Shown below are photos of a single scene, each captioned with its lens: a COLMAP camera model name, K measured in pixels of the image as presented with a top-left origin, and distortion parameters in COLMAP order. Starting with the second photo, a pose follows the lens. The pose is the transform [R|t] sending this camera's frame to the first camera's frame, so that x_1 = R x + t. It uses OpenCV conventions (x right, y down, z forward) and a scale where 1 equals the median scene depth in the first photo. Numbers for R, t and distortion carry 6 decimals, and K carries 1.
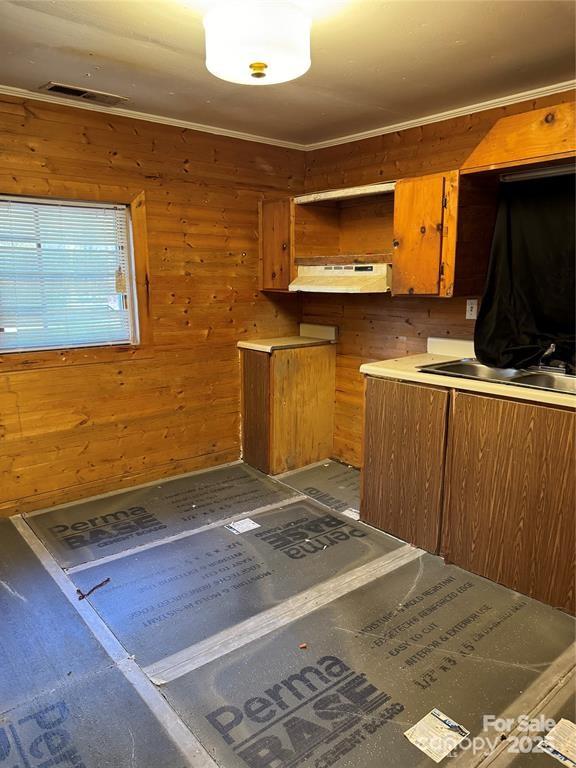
lens RADIAL K [[536.8, 0, 290.6], [0, 536.8, 389.9], [0, 0, 1]] dist [0.136856, -0.214242]
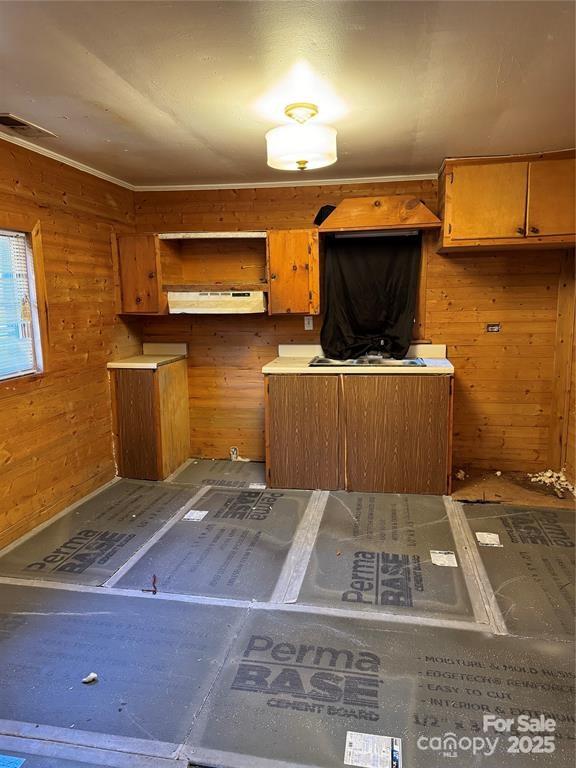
lens RADIAL K [[536.8, 0, 290.6], [0, 536.8, 389.9], [0, 0, 1]] dist [0.136856, -0.214242]
pose [[0.763372, -0.122022, 0.634329, -0.589667], [0.147344, 0.989001, 0.012929, 0.000632], [-0.628930, 0.083595, 0.772955, -0.044392]]
